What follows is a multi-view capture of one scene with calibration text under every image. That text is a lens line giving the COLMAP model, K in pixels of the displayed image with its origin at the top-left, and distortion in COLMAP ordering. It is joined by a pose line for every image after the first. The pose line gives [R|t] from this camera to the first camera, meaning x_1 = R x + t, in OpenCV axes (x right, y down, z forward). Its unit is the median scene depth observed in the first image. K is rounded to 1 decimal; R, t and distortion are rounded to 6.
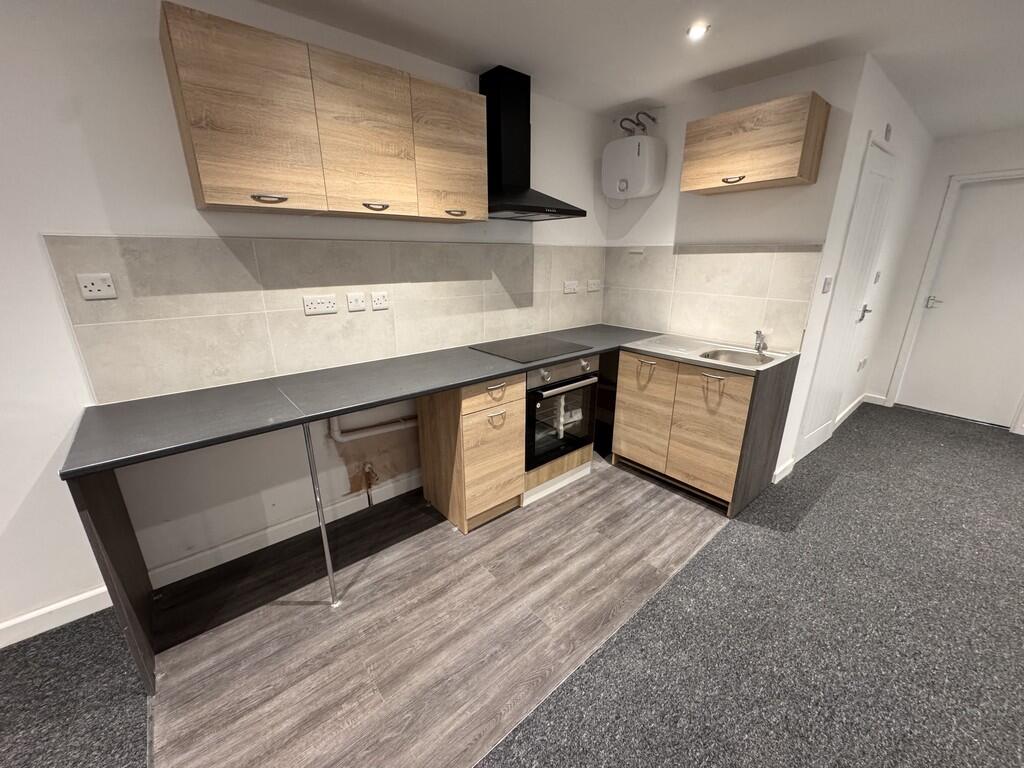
lens RADIAL K [[409.2, 0, 512.0], [0, 409.2, 384.0], [0, 0, 1]] dist [-0.000811, 0.000167]
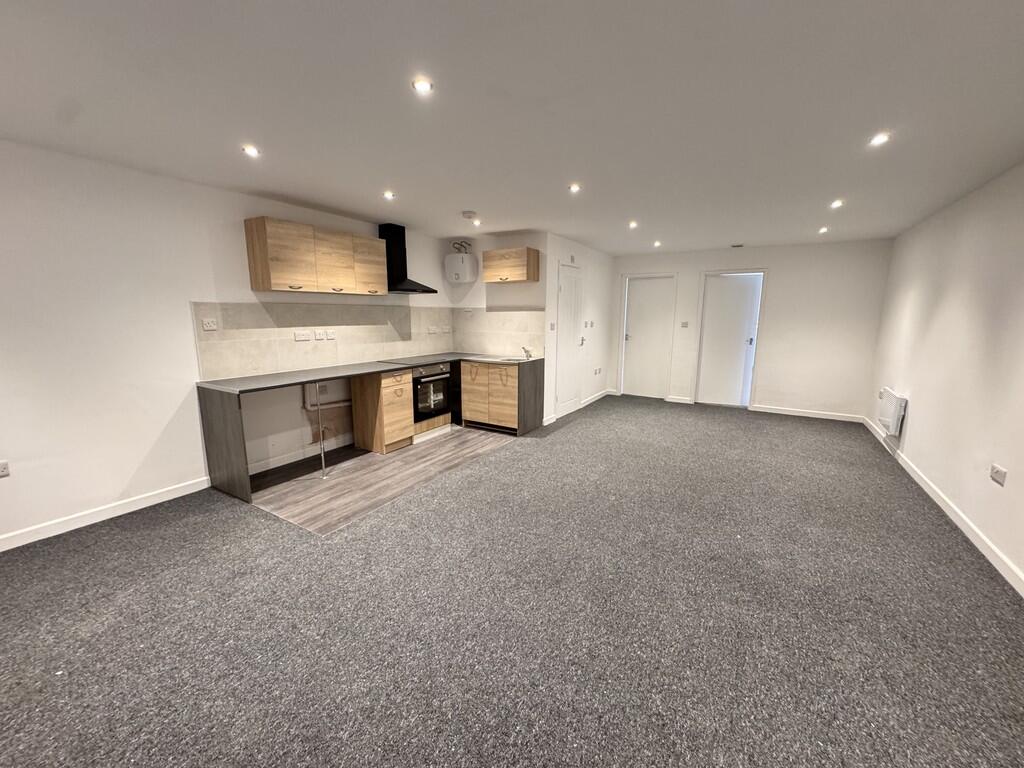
lens RADIAL K [[409.2, 0, 512.0], [0, 409.2, 384.0], [0, 0, 1]] dist [-0.000811, 0.000167]
pose [[0.949336, -0.049353, 0.310363, -0.120437], [0.090260, 0.988801, -0.118851, 0.312320], [-0.301022, 0.140843, 0.943159, -0.975060]]
